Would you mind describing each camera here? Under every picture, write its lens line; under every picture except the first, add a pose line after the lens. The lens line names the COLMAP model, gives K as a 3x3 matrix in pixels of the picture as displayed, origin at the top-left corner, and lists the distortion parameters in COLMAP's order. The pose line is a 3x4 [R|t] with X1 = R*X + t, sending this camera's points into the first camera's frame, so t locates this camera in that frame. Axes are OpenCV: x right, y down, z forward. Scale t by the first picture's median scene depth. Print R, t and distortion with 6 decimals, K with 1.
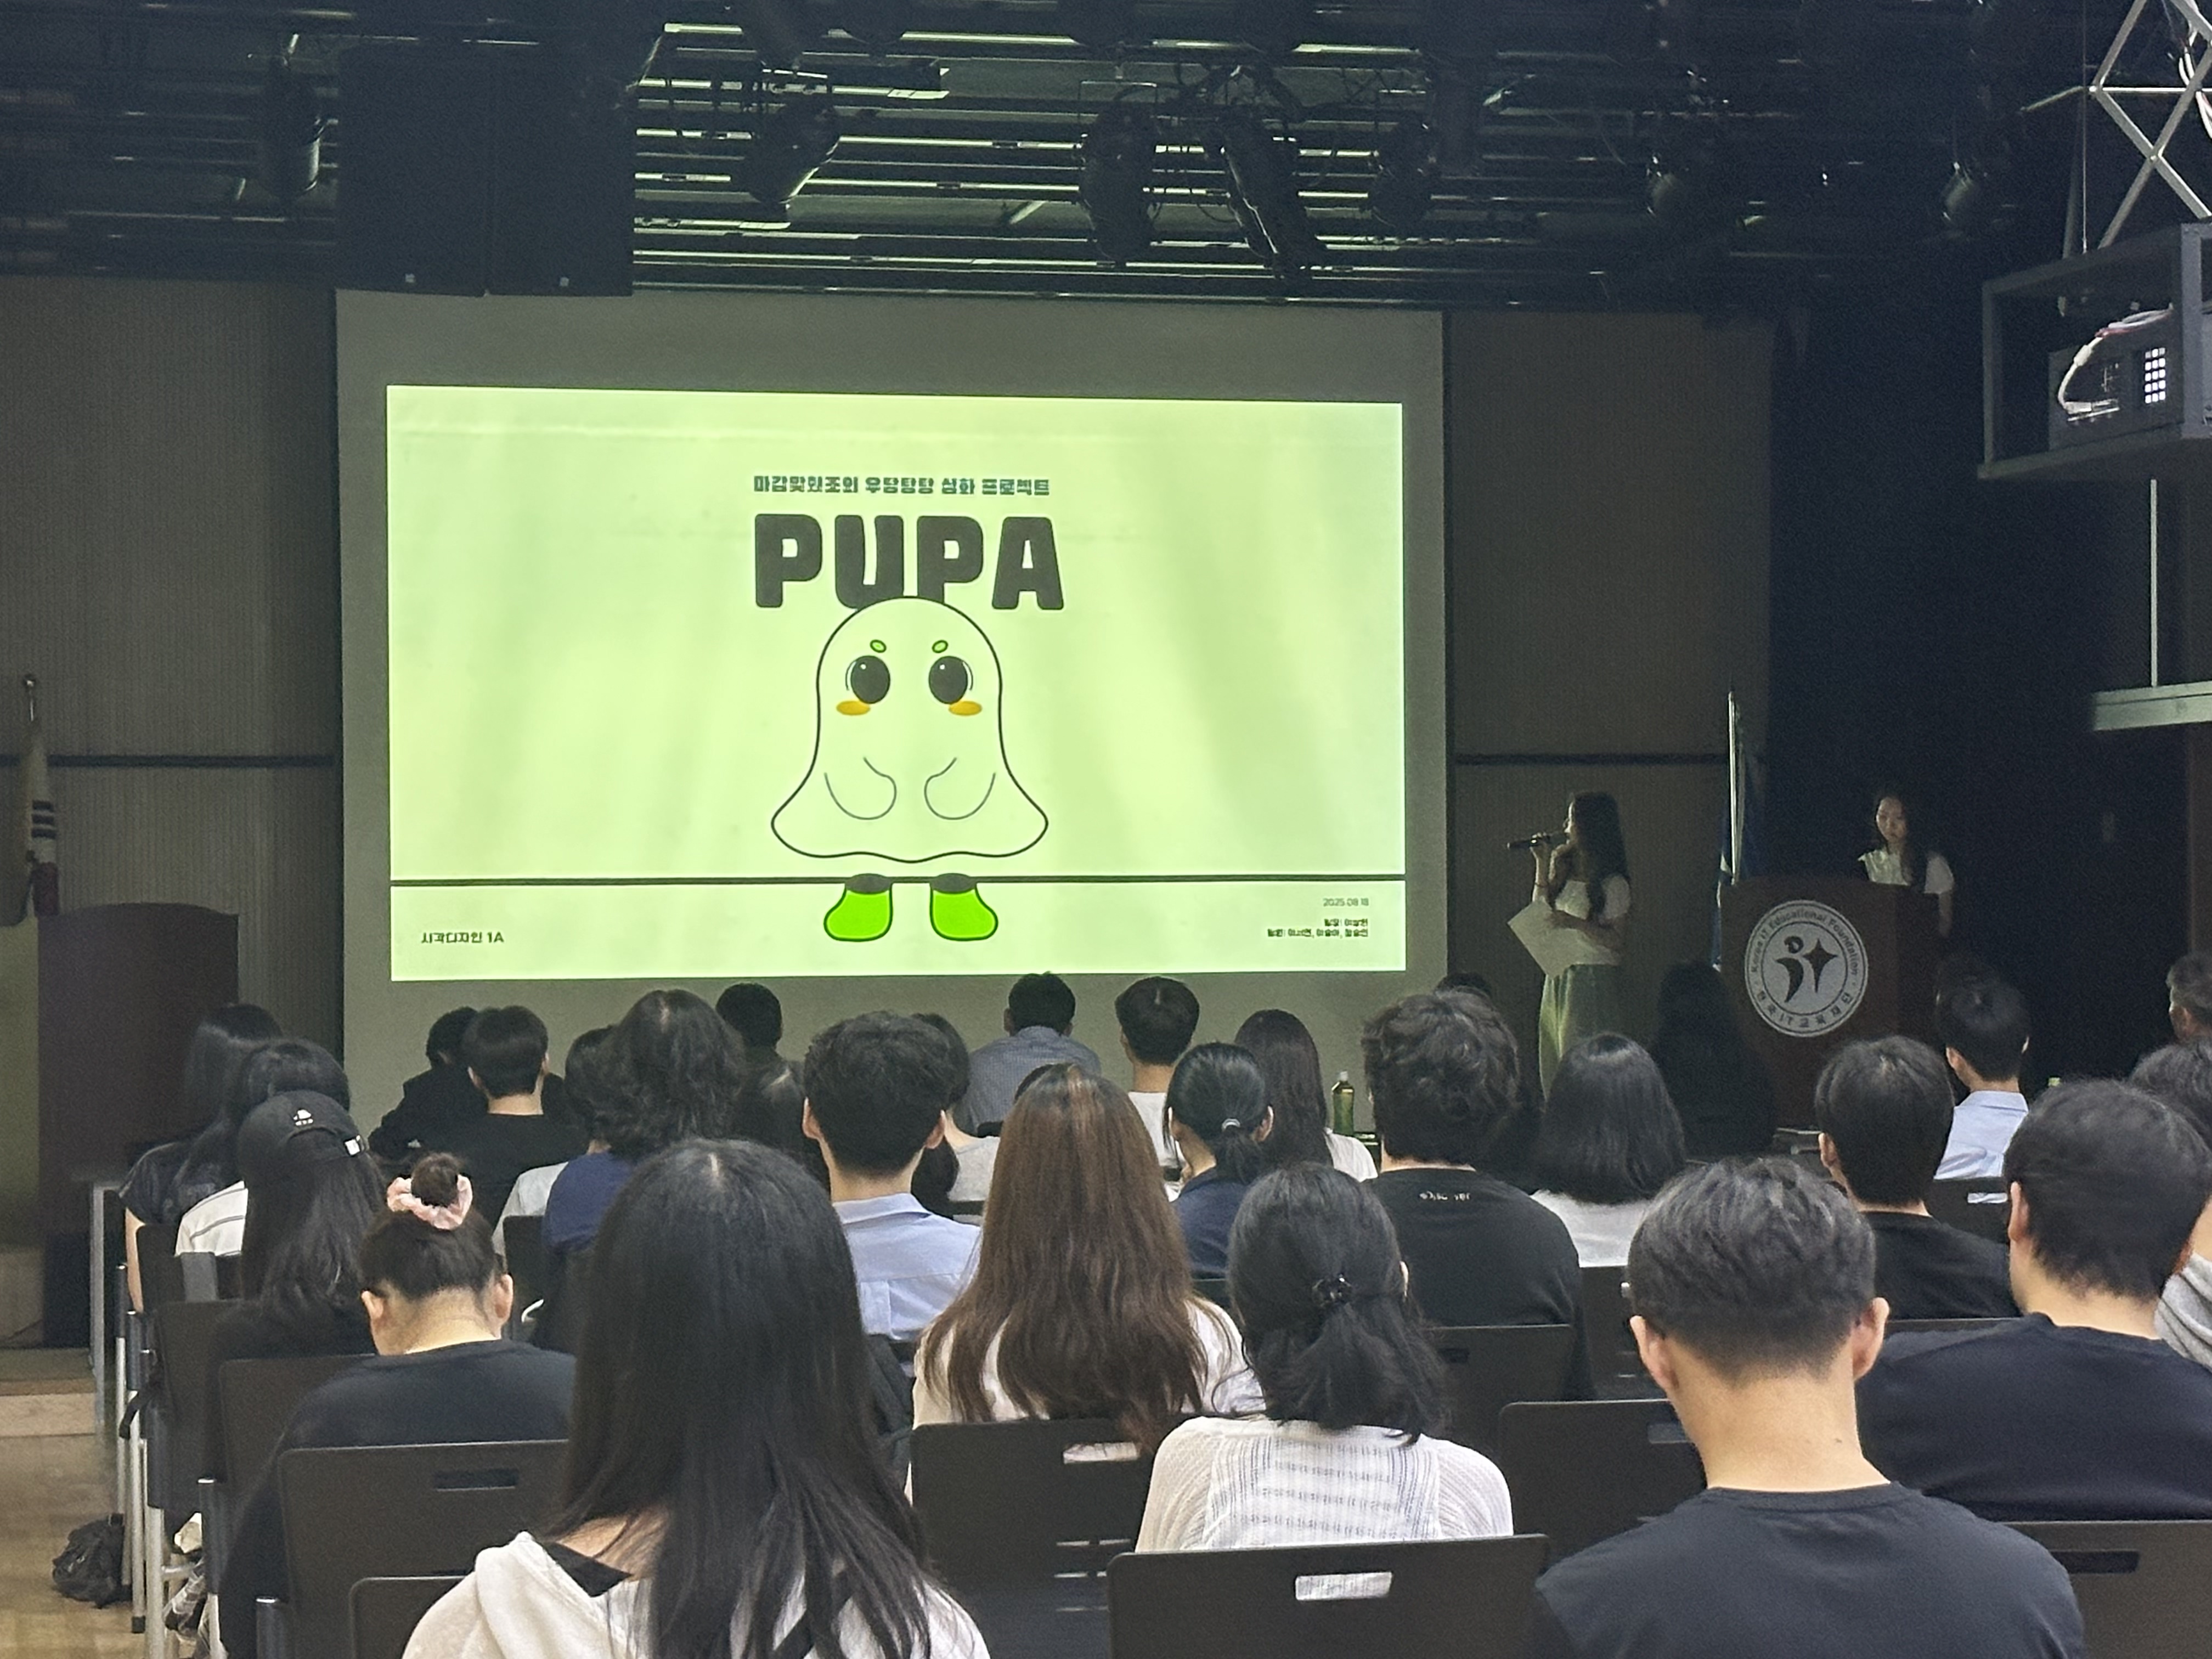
lens RADIAL K [[4920.3, 0, 1107.9], [0, 4920.3, 916.5], [0, 0, 1]] dist [0.076097, 0.366066]
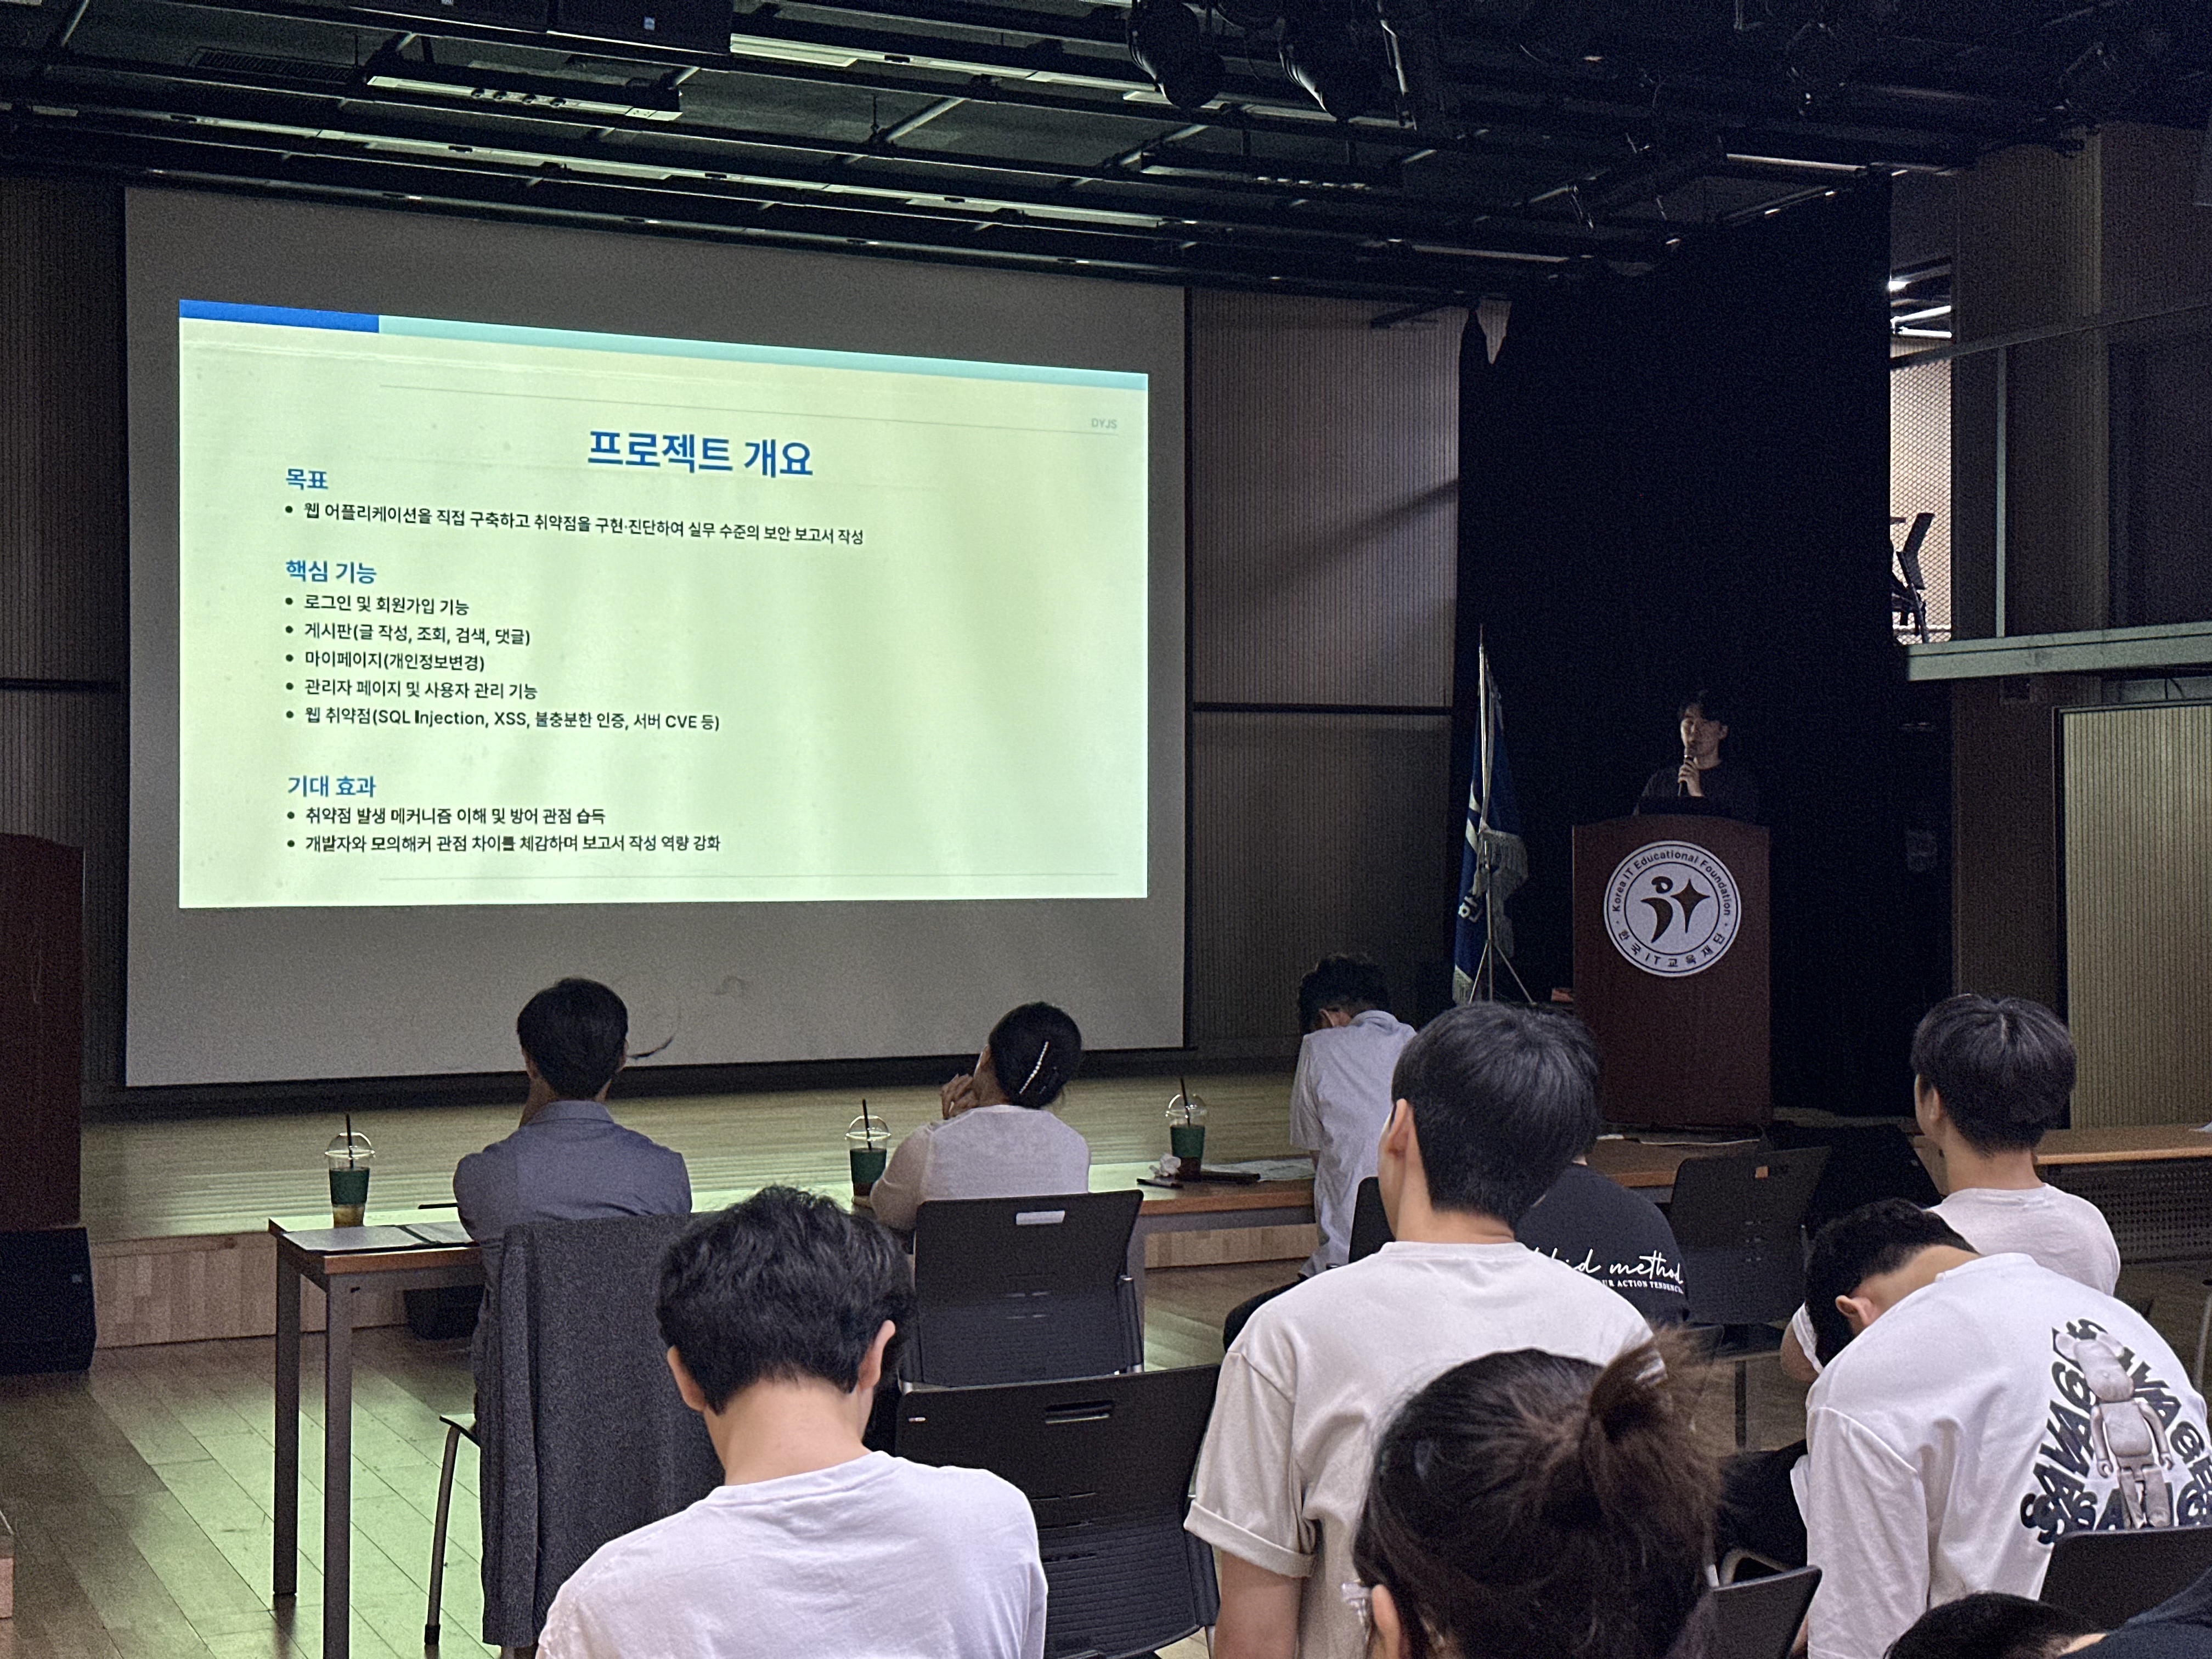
lens RADIAL K [[3054.0, 0, 1089.8], [0, 3054.0, 864.9], [0, 0, 1]] dist [0.191743, -0.675676]
pose [[0.975883, 0.006895, 0.218185, -0.134571], [-0.008768, 0.999933, 0.007614, -0.002639], [-0.218118, -0.009344, 0.975878, 0.473820]]
